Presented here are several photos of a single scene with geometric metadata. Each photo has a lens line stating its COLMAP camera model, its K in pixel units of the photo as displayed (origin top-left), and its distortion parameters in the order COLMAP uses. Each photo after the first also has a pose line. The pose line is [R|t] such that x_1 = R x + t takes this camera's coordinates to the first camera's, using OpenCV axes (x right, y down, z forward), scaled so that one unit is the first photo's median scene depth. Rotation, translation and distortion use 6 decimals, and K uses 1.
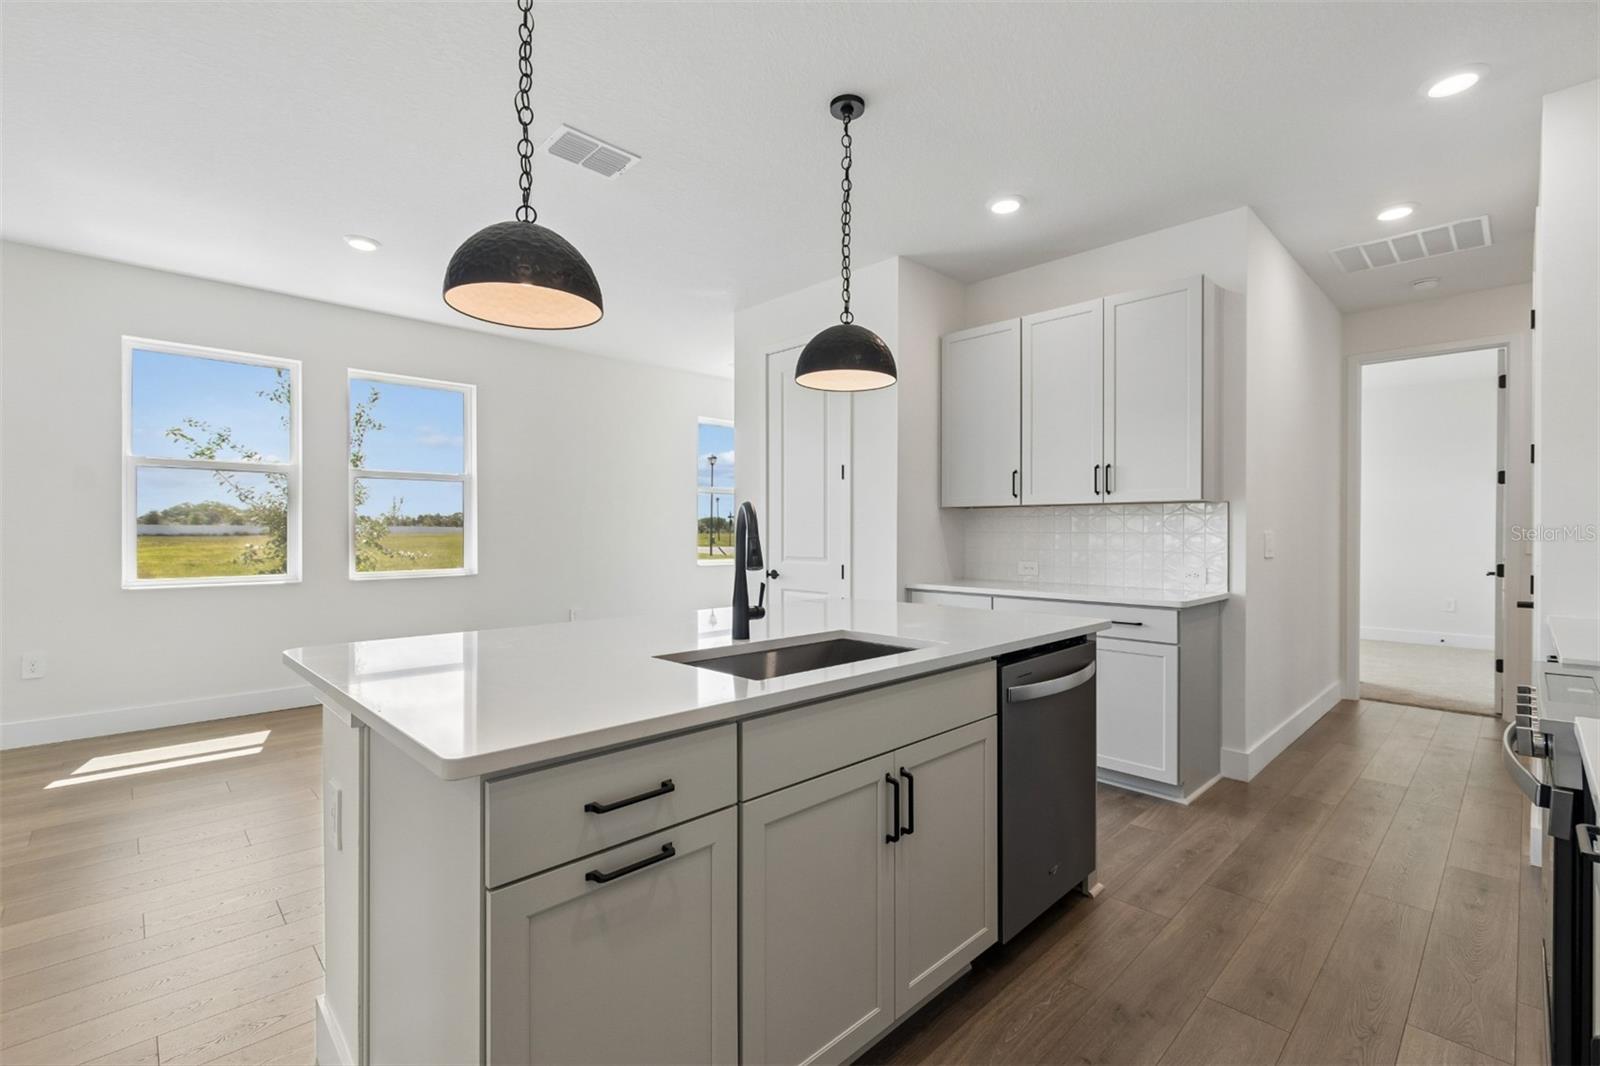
lens RADIAL K [[694.5, 0, 796.8], [0, 694.5, 534.1], [0, 0, 1]] dist [0.001394, -0.000080]
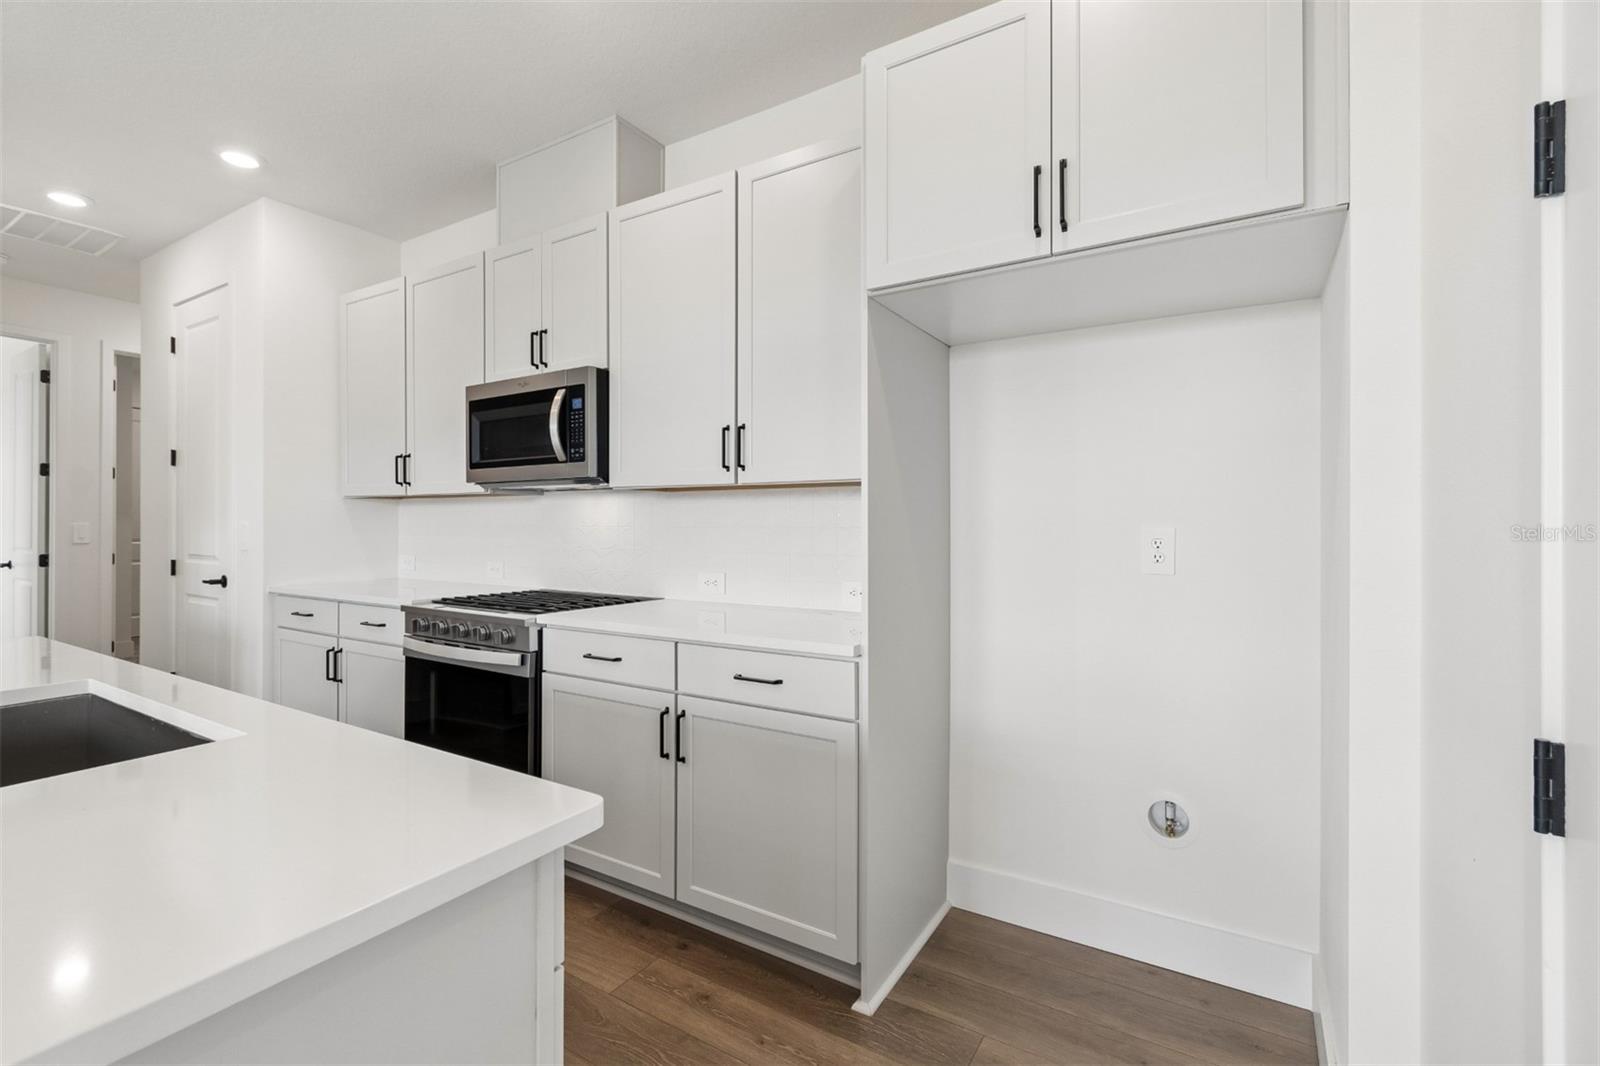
lens RADIAL K [[718.6, 0, 795.3], [0, 718.6, 525.6], [0, 0, 1]] dist [0.006002, -0.000024]
pose [[-0.238488, -0.002843, 0.971141, -0.332645], [0.000096, 0.999996, 0.002951, -0.002969], [-0.971146, 0.000797, -0.238486, 0.219266]]
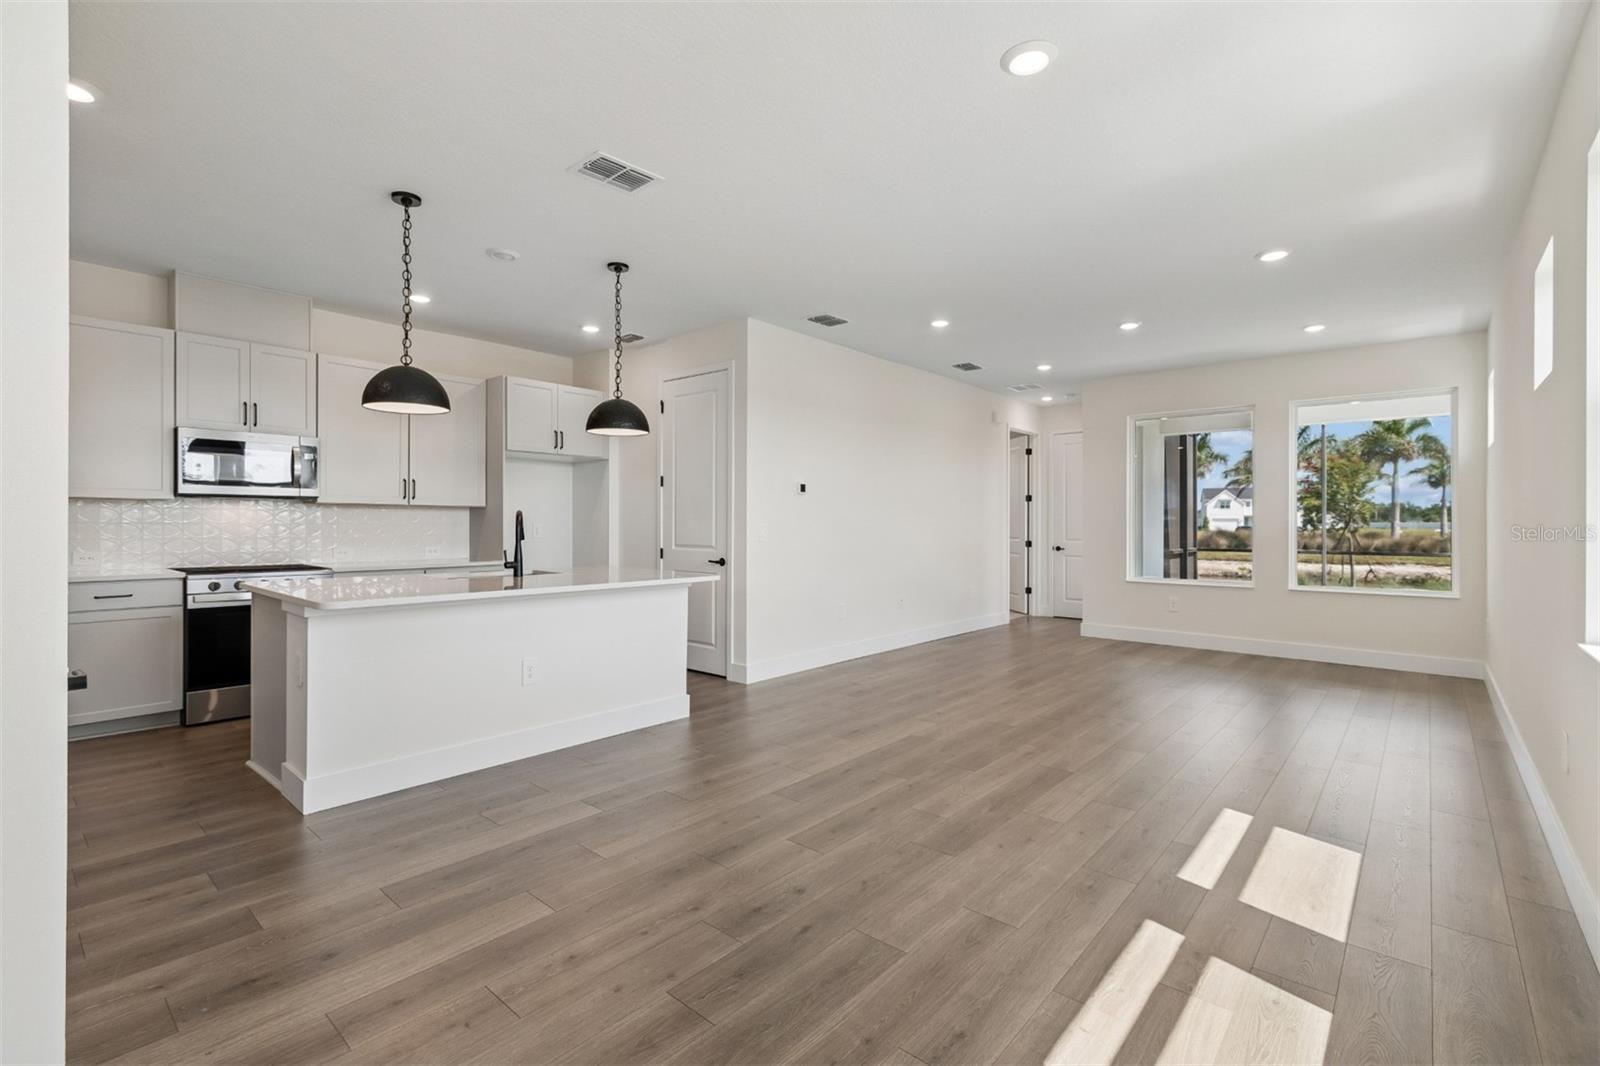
lens RADIAL K [[718.6, 0, 795.3], [0, 718.6, 525.6], [0, 0, 1]] dist [0.006002, -0.000024]
pose [[-0.996497, -0.006933, -0.083342, -0.362600], [-0.007407, 0.999958, 0.005381, -0.008926], [0.083302, 0.005979, -0.996506, 1.581684]]
